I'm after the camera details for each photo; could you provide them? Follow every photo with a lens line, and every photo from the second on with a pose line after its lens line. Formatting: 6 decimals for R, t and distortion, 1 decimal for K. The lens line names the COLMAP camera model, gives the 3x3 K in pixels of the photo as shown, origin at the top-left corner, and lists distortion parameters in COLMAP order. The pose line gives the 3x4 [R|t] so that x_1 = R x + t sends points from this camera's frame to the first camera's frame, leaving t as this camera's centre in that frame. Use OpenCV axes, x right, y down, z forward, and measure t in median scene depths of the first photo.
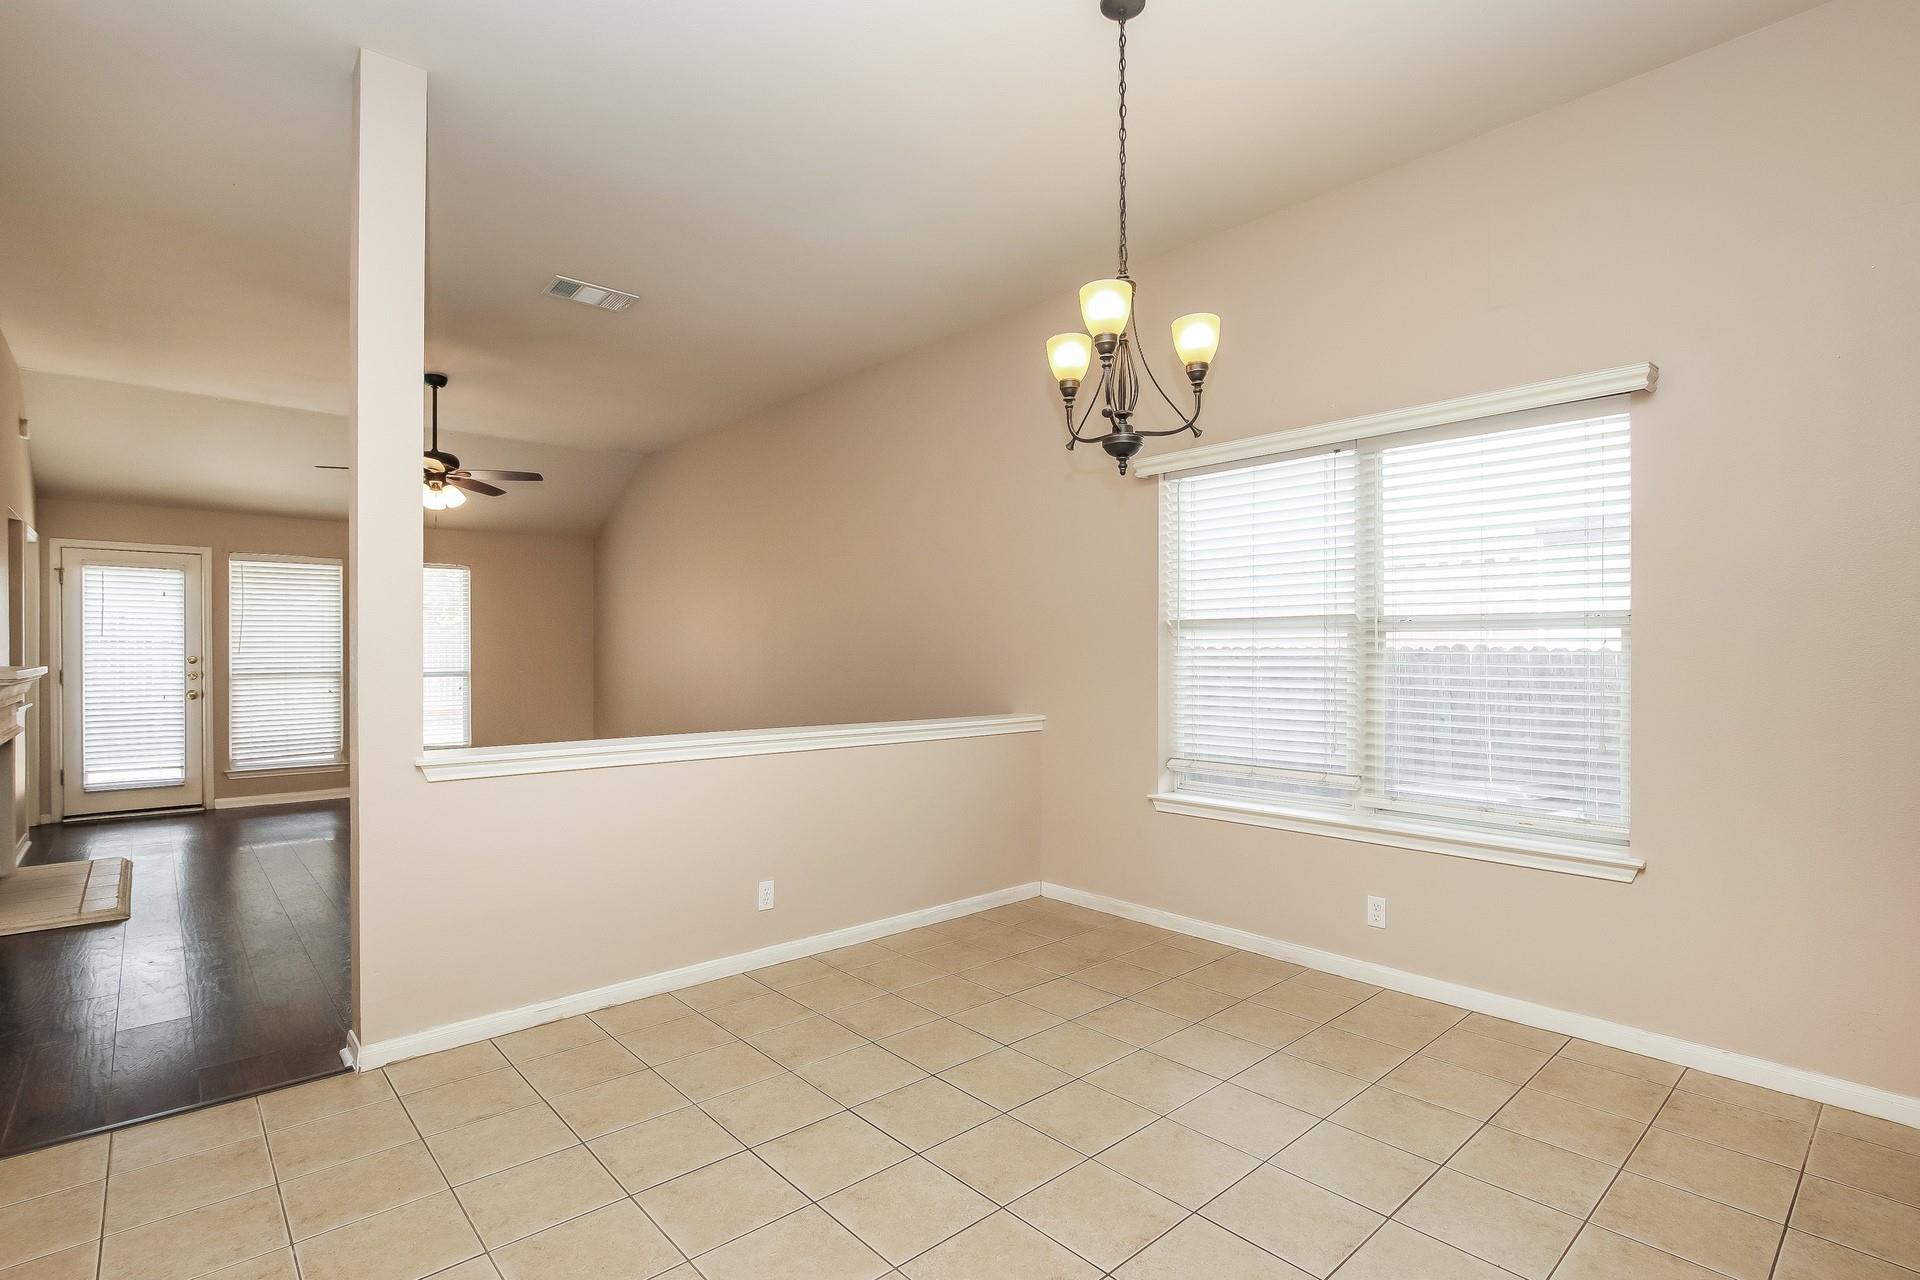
lens RADIAL K [[928.9, 0, 964.2], [0, 928.9, 666.3], [0, 0, 1]] dist [-0.017375, 0.004863]
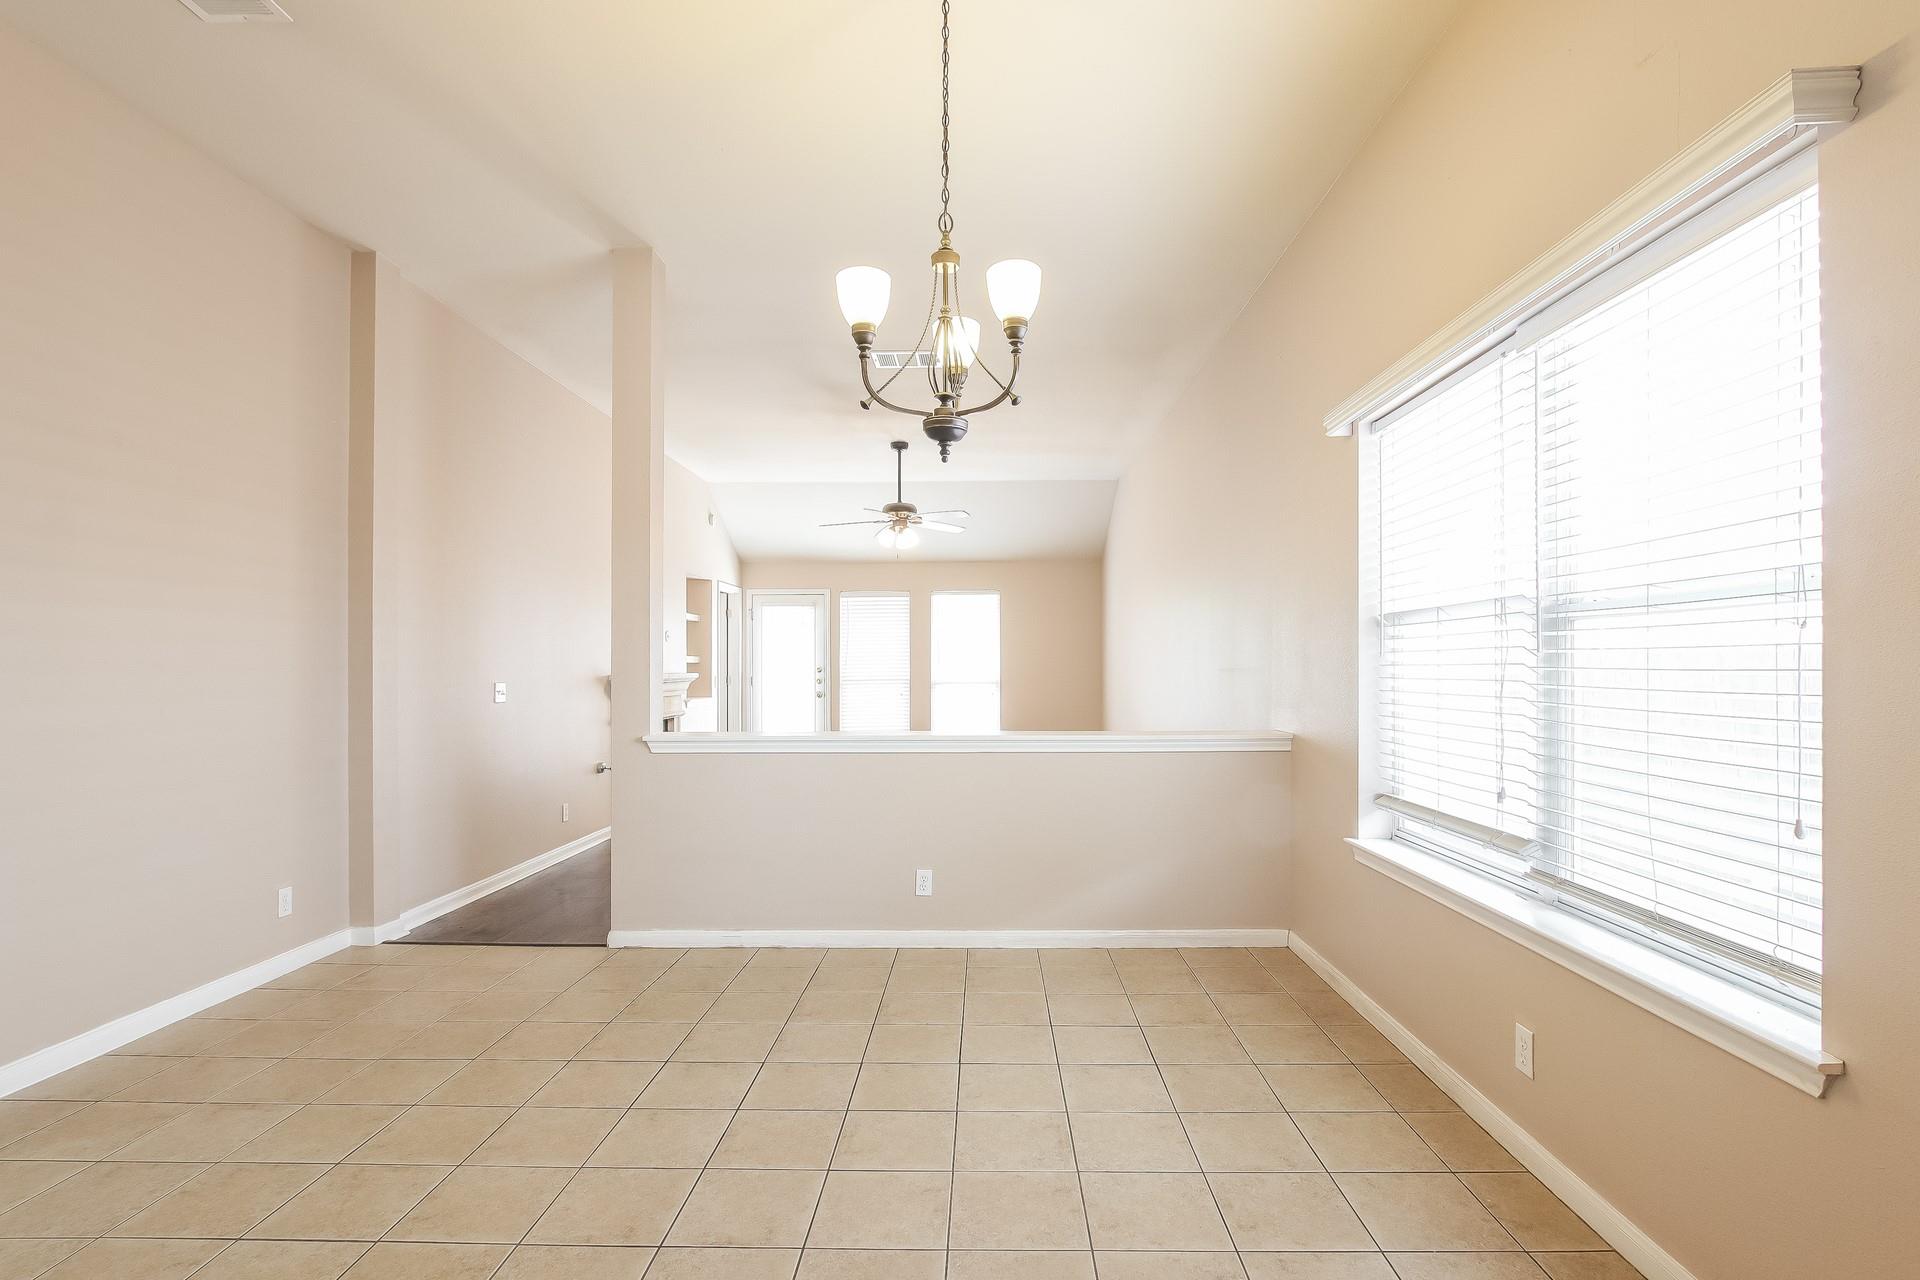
lens RADIAL K [[928.9, 0, 964.2], [0, 928.9, 666.3], [0, 0, 1]] dist [-0.017375, 0.004863]
pose [[0.727215, -0.002683, -0.686405, 0.506389], [-0.007897, 0.999893, -0.012275, 0.005930], [0.686365, 0.014347, 0.727116, 0.210864]]
